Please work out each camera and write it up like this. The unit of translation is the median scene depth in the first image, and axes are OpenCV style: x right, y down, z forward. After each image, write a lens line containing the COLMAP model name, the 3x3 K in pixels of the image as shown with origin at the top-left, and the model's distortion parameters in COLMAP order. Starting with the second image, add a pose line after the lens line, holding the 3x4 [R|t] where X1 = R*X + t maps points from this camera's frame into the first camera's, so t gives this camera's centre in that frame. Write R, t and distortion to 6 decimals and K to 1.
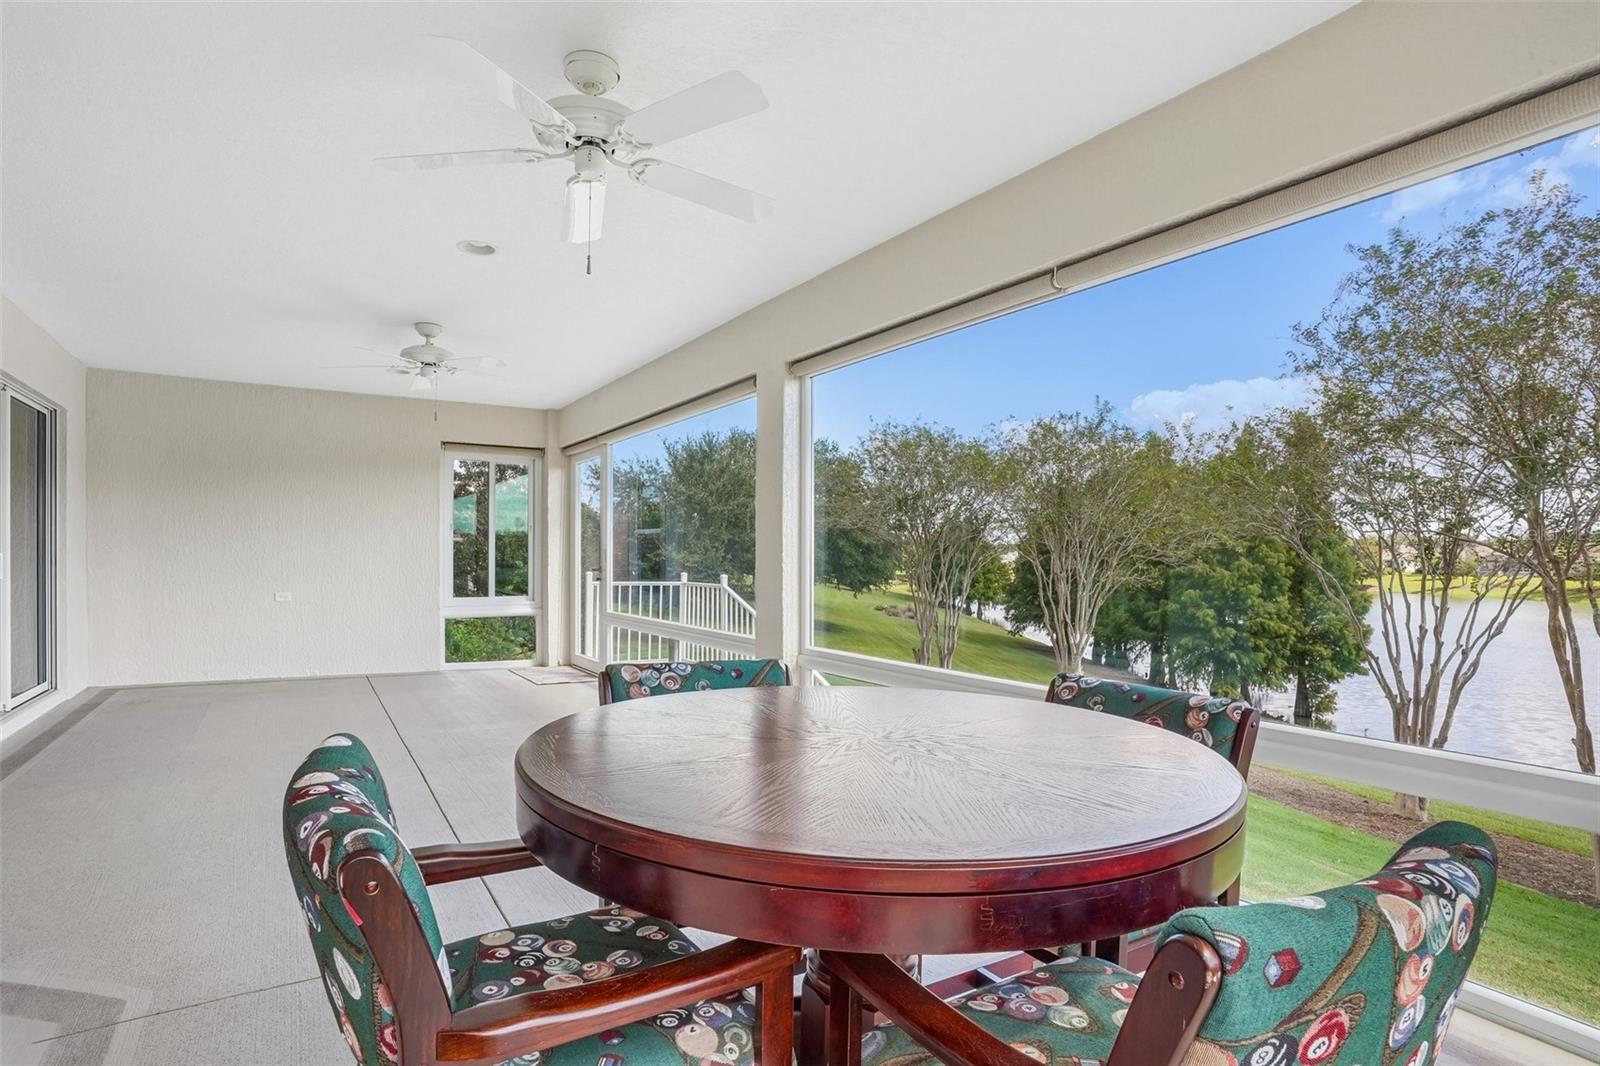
lens RADIAL K [[784.7, 0, 800.6], [0, 784.7, 543.1], [0, 0, 1]] dist [-0.041172, 0.000696]
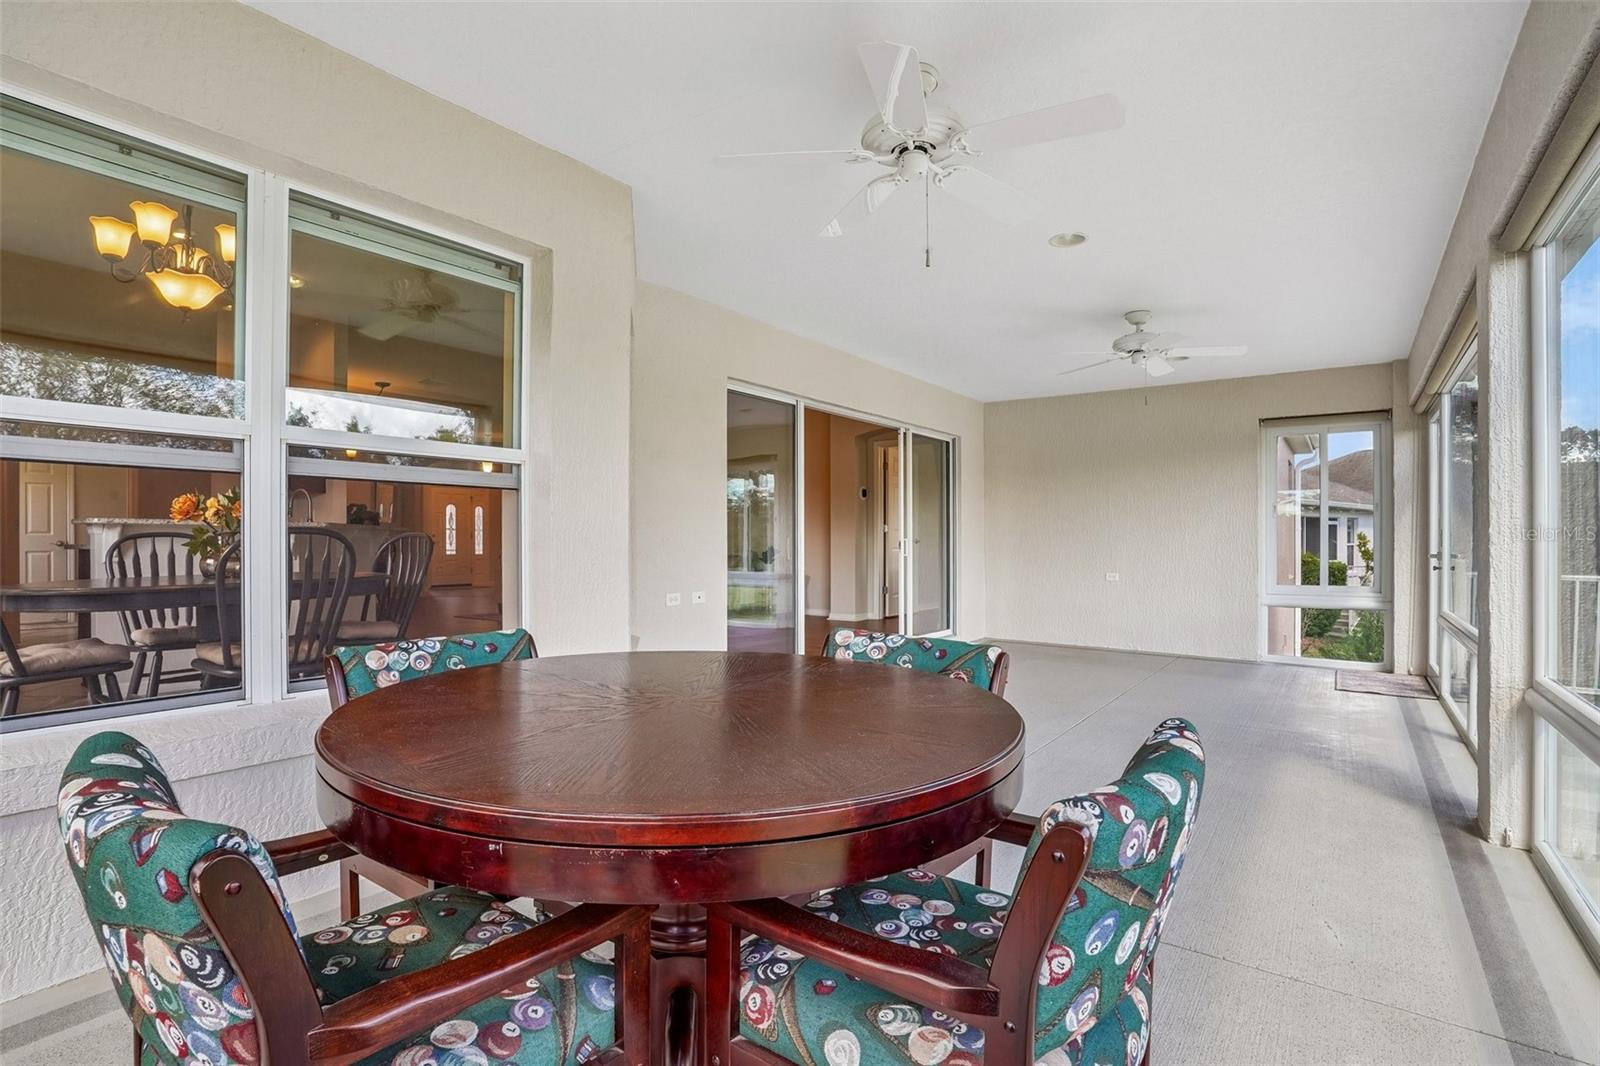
lens RADIAL K [[784.7, 0, 804.6], [0, 784.7, 540.1], [0, 0, 1]] dist [-0.041172, 0.000696]
pose [[0.390034, -0.007479, -0.920770, 0.246689], [0.018794, 0.999823, -0.000160, 0.008055], [0.920609, -0.017243, 0.390105, 0.164830]]
